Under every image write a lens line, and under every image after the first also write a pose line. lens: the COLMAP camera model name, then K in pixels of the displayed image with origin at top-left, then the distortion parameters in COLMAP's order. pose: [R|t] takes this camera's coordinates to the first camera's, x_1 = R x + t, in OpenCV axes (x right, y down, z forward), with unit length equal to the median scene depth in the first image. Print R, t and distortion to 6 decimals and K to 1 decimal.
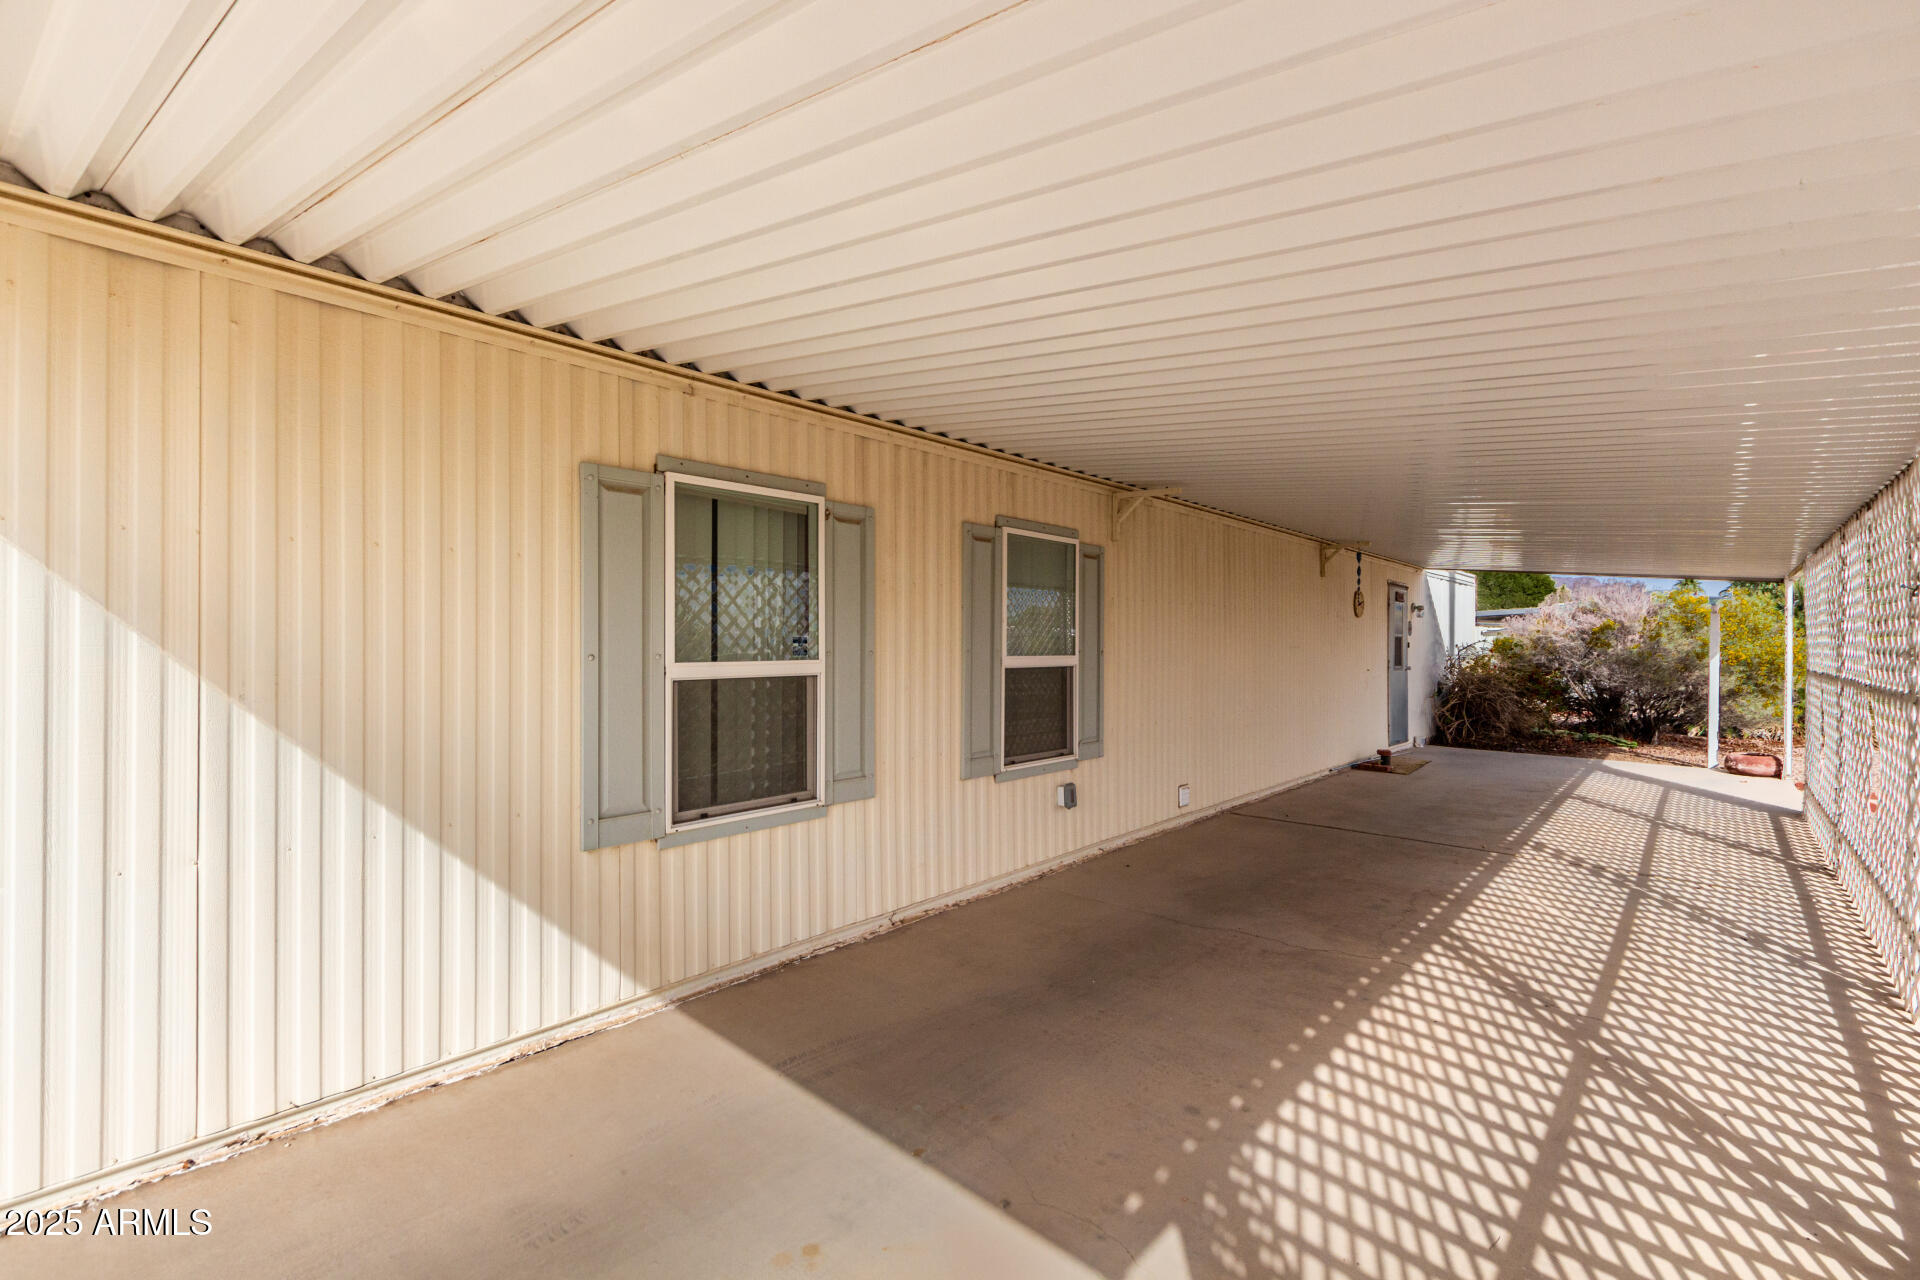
lens RADIAL K [[888.6, 0, 972.1], [0, 888.6, 640.3], [0, 0, 1]] dist [0.007922, -0.000530]
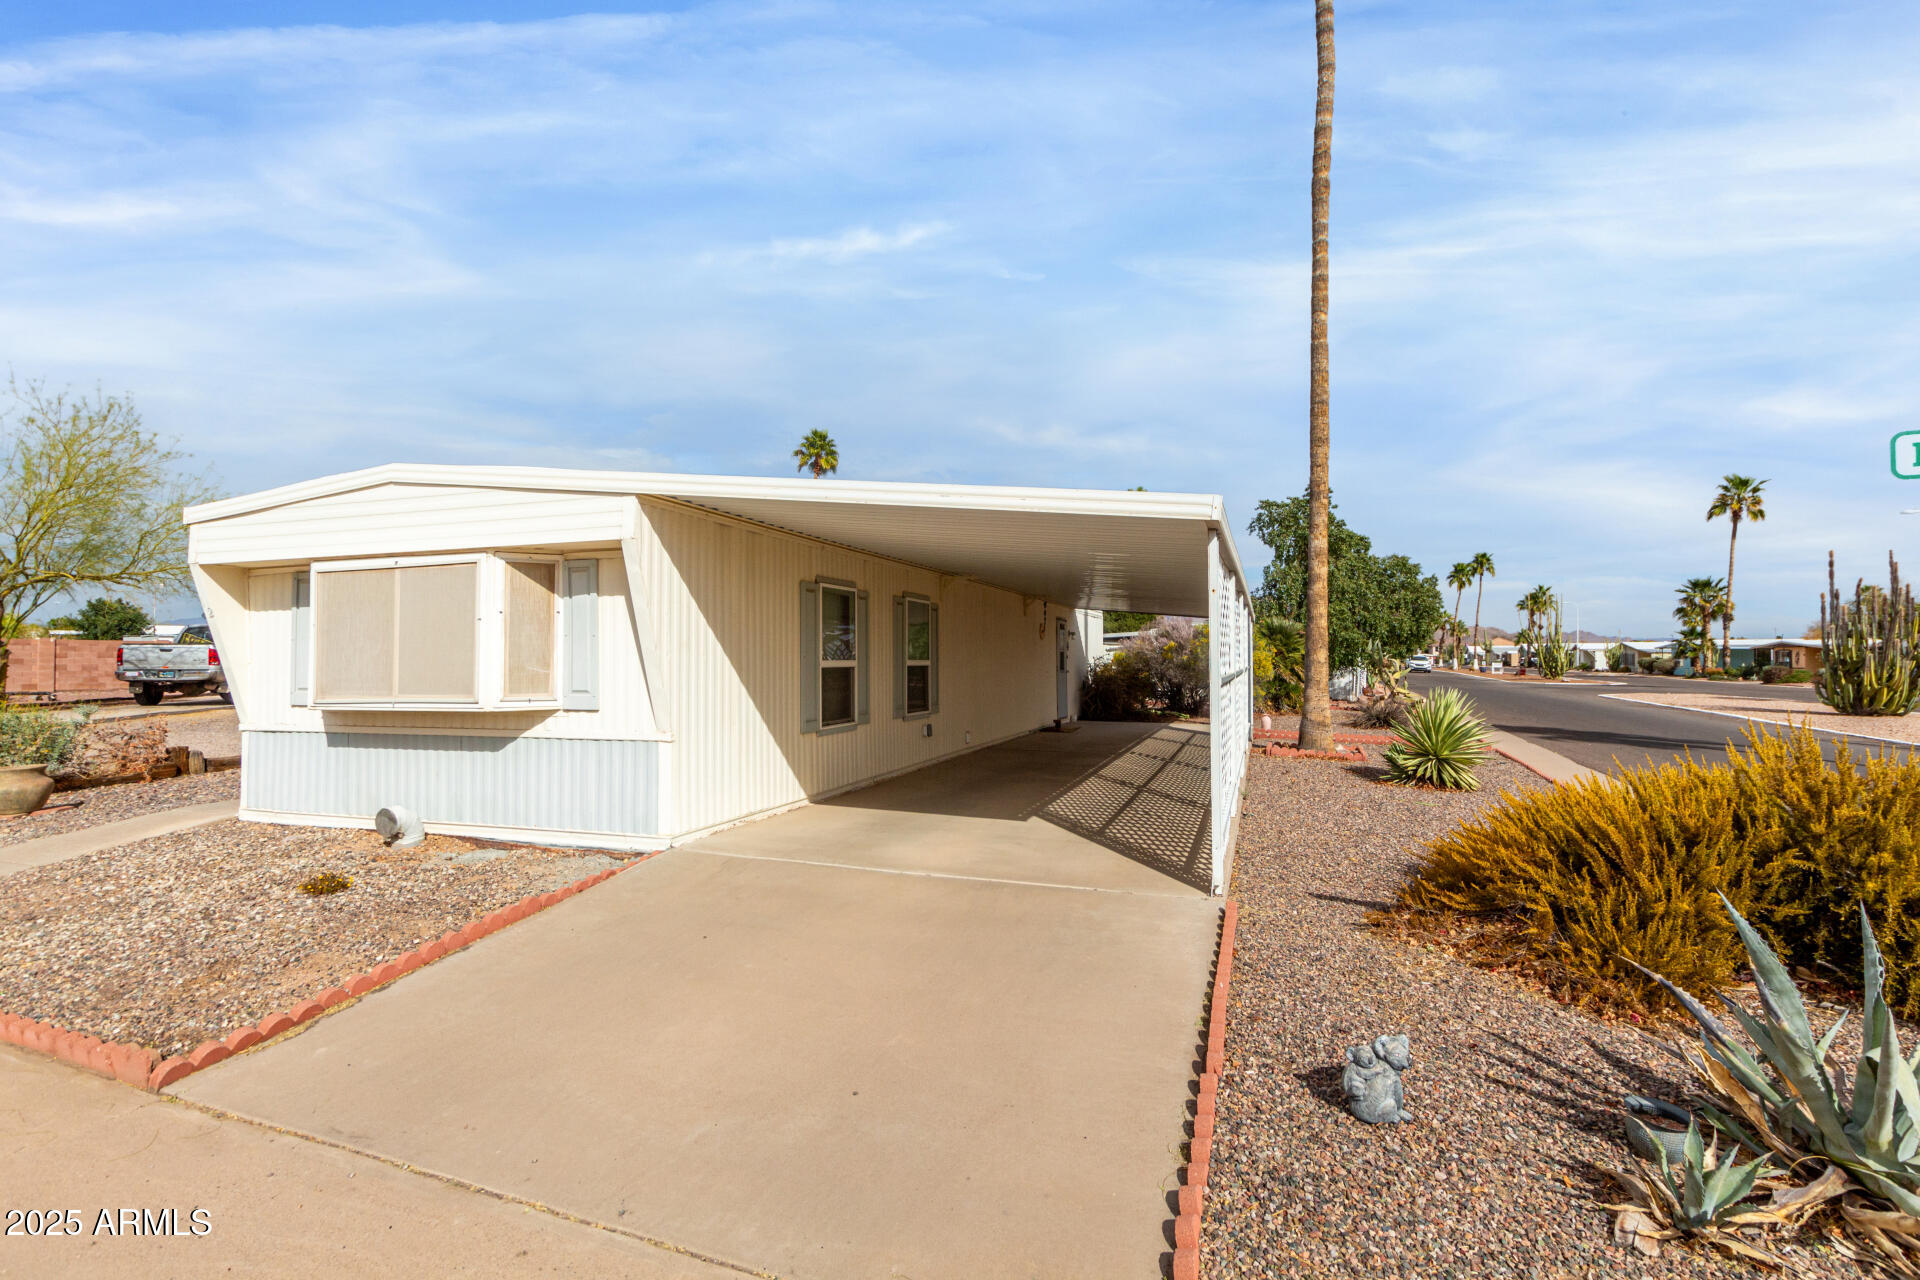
lens RADIAL K [[888.6, 0, 972.1], [0, 888.6, 640.3], [0, 0, 1]] dist [0.007922, -0.000530]
pose [[0.931570, 0.002839, 0.363551, -0.312717], [0.004490, 0.999803, -0.019311, 0.006952], [-0.363534, 0.019622, 0.931374, -0.532148]]
